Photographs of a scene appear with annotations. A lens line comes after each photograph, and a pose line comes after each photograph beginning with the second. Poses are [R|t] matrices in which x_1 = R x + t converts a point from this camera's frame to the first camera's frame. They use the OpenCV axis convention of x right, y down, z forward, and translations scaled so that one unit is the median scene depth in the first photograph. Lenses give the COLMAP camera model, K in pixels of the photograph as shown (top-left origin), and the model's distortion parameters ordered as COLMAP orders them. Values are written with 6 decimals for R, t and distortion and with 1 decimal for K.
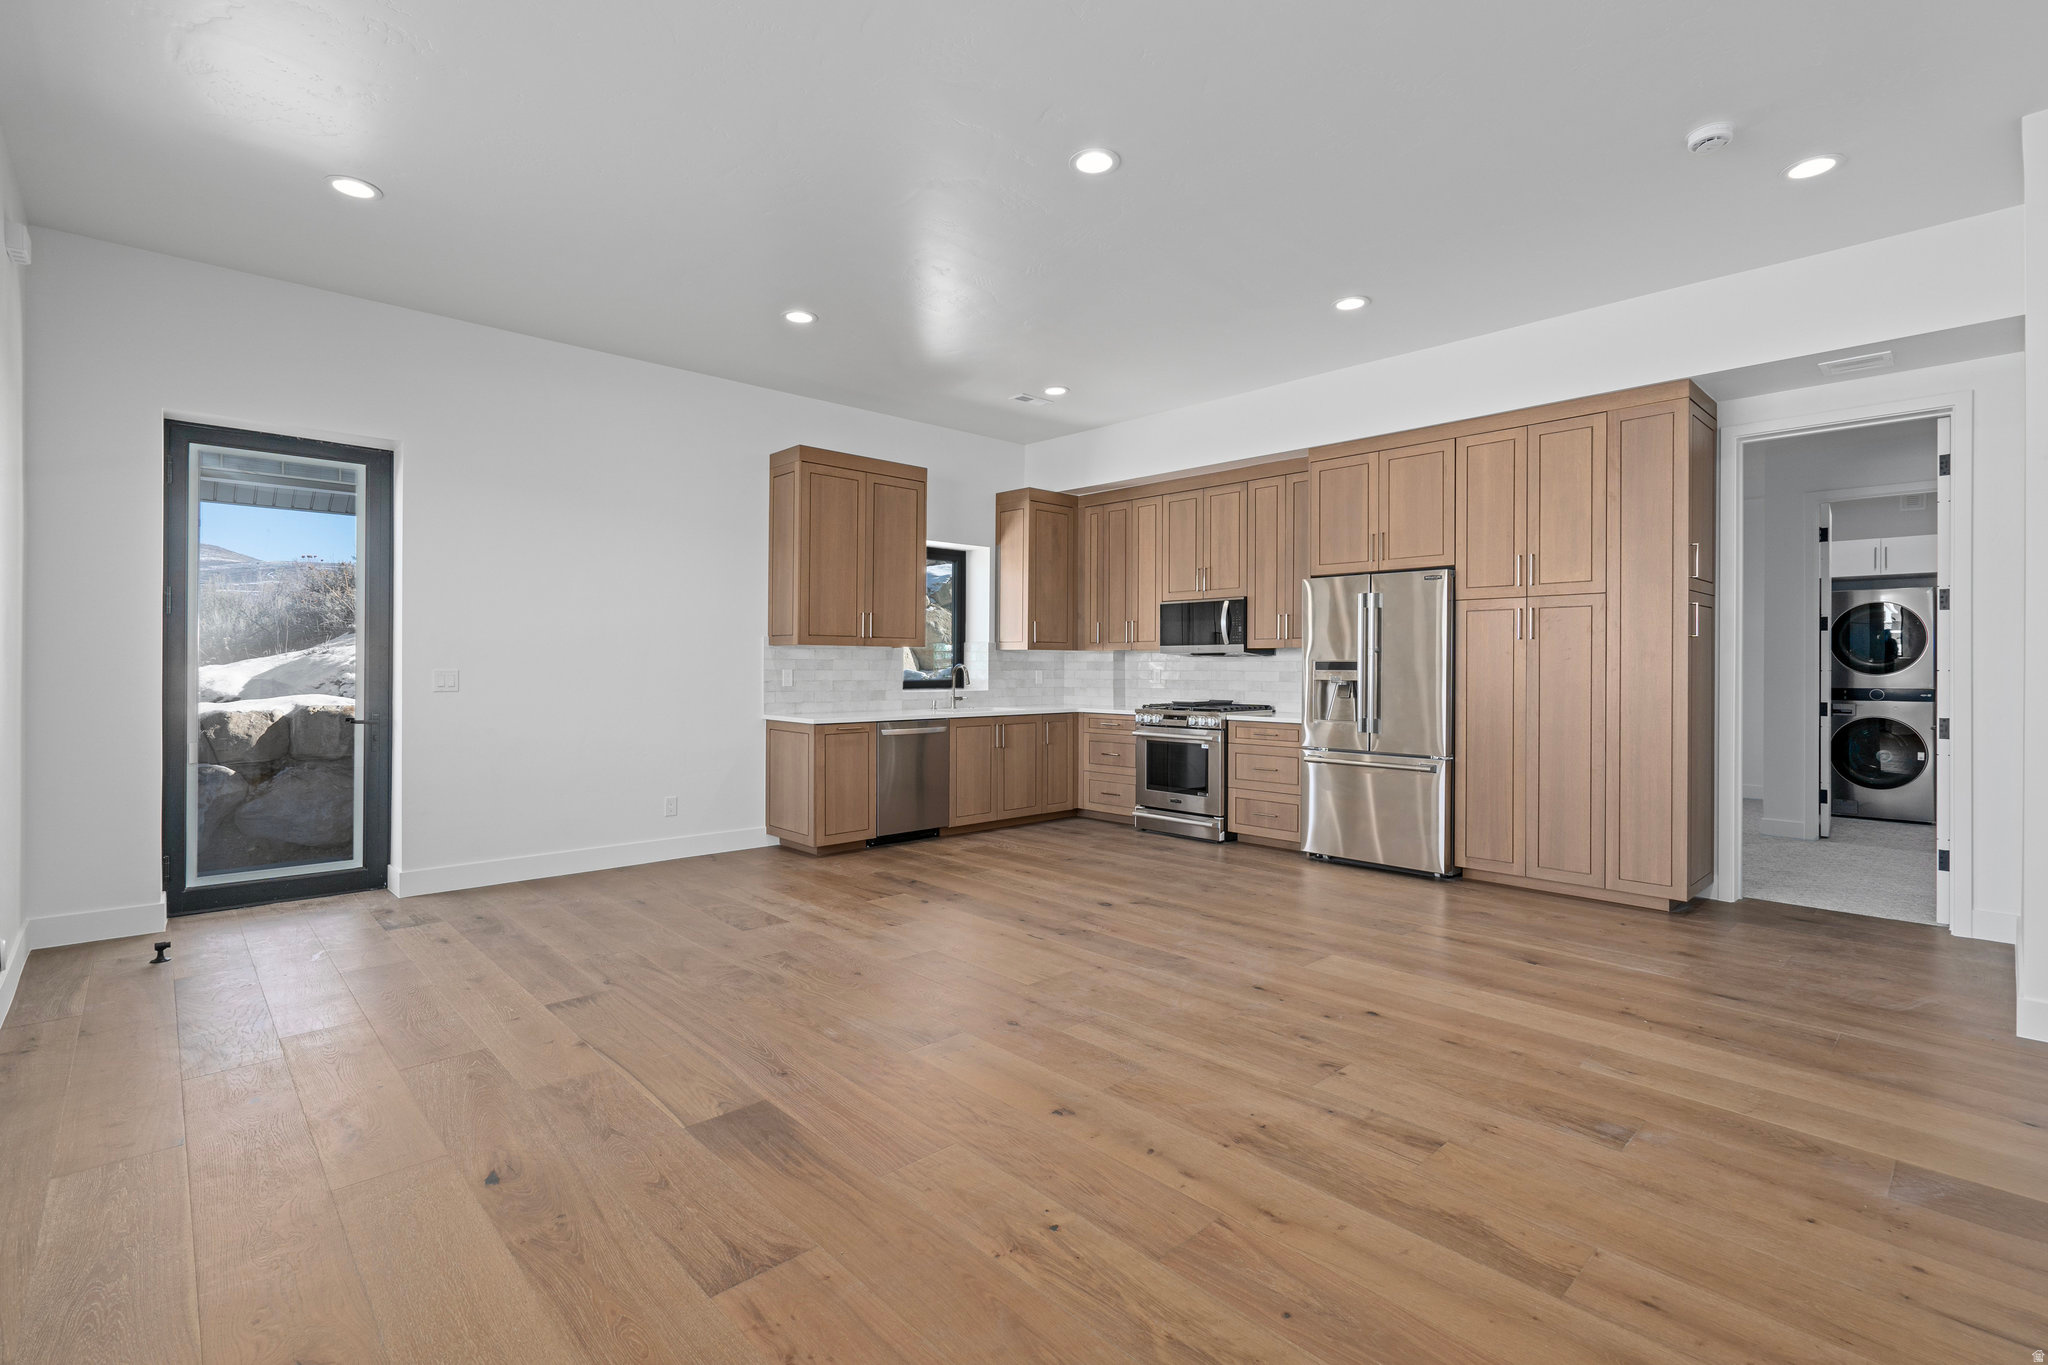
lens RADIAL K [[926.0, 0, 1026.2], [0, 926.0, 675.3], [0, 0, 1]] dist [-0.008095, 0.000003]
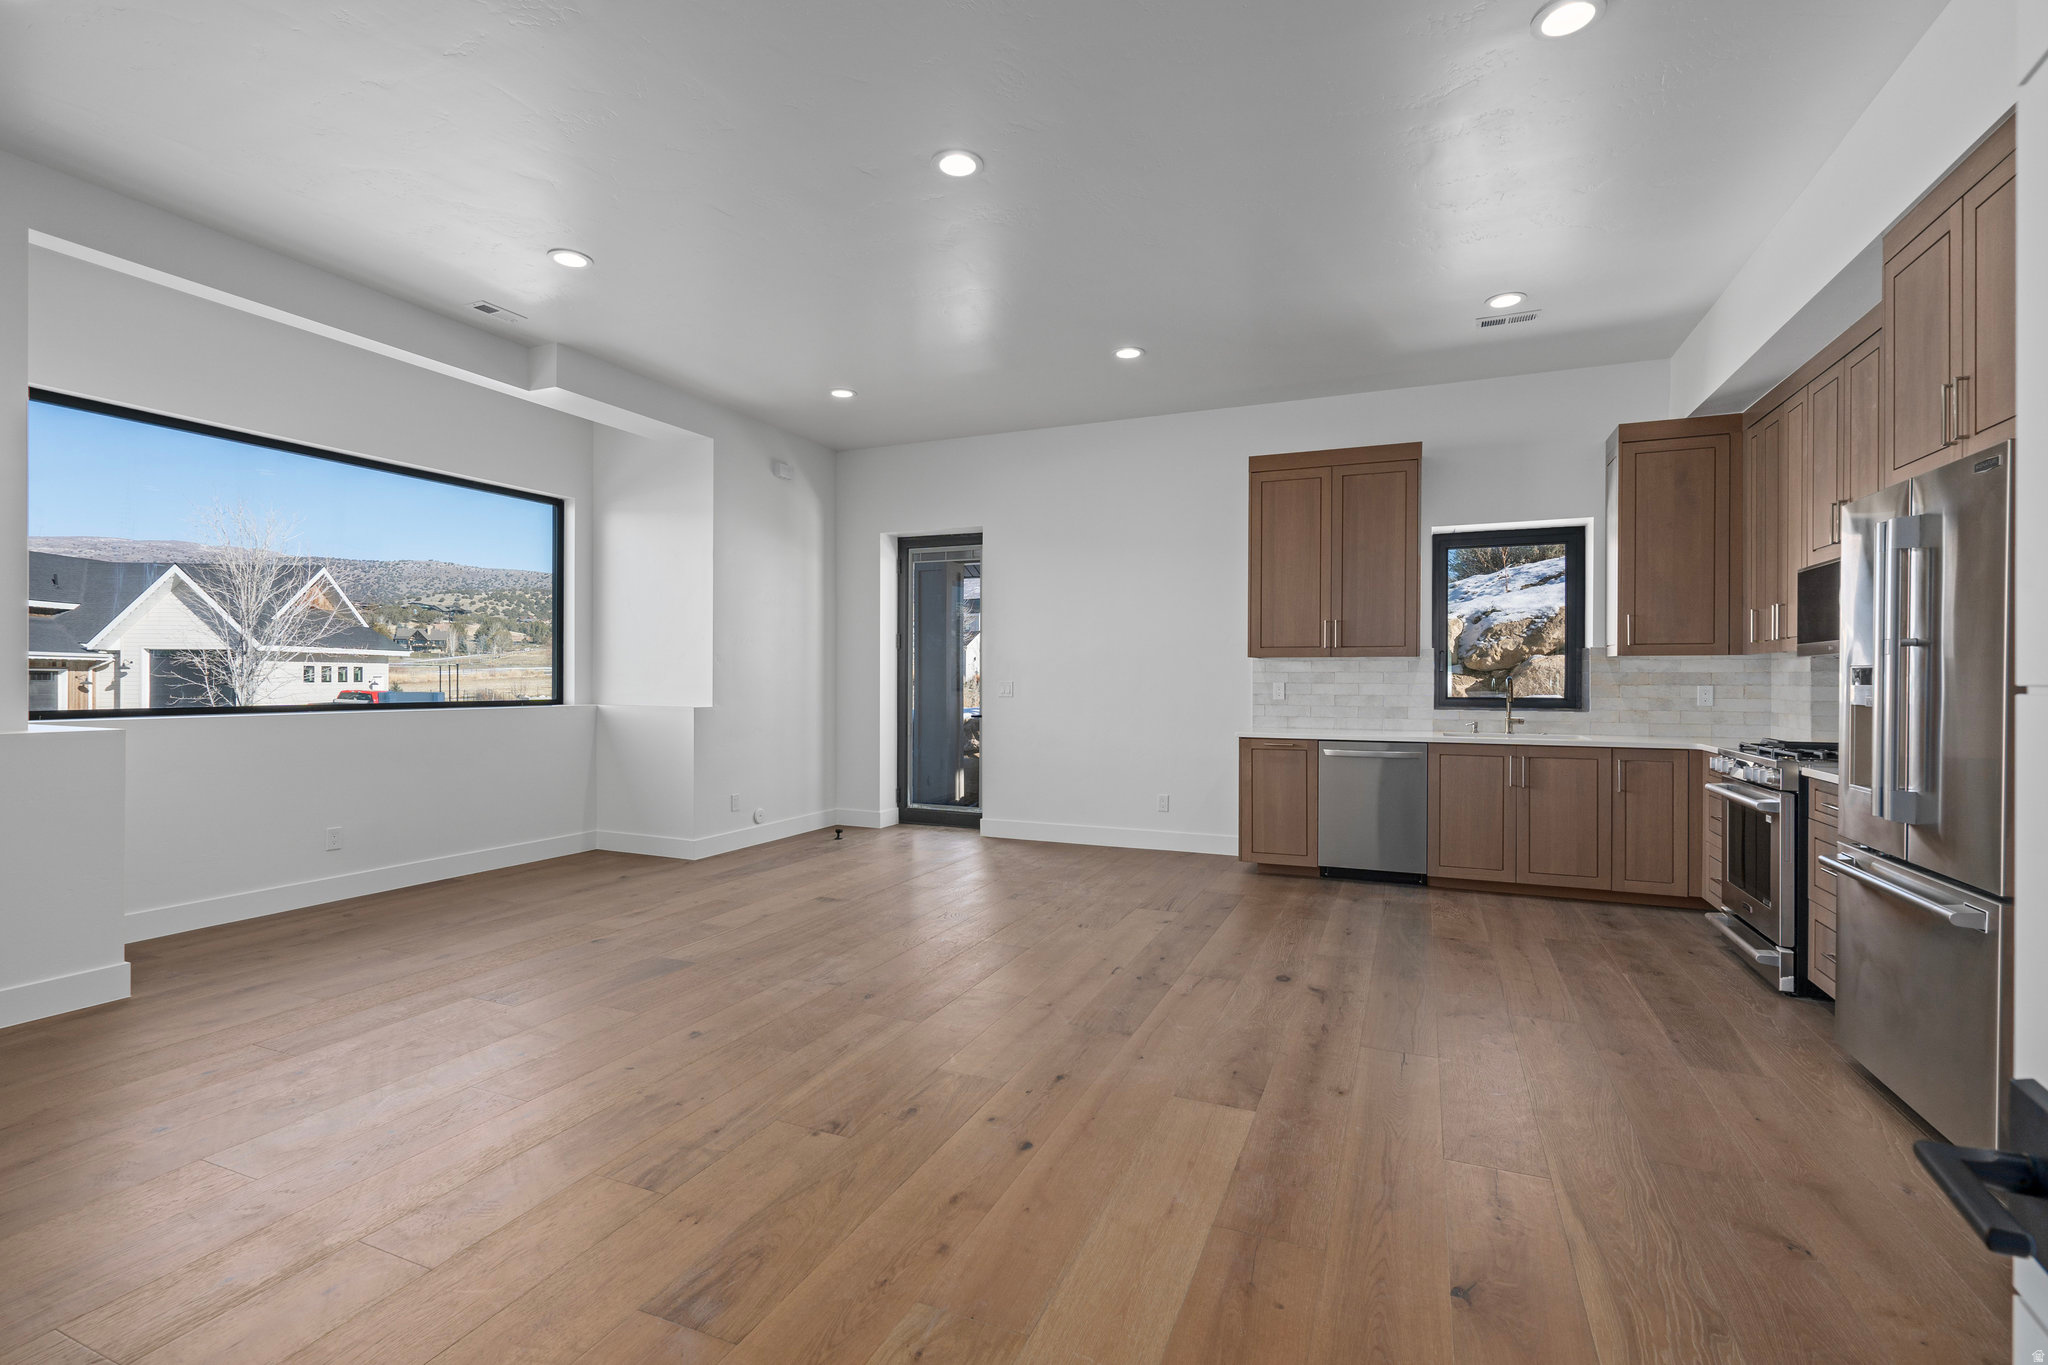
lens RADIAL K [[926.0, 0, 1026.2], [0, 926.0, 675.3], [0, 0, 1]] dist [-0.008095, 0.000003]
pose [[0.400443, -0.005671, -0.916304, 0.588069], [-0.010227, 0.999891, -0.010657, -0.000723], [0.916265, 0.013638, 0.400341, 0.391707]]
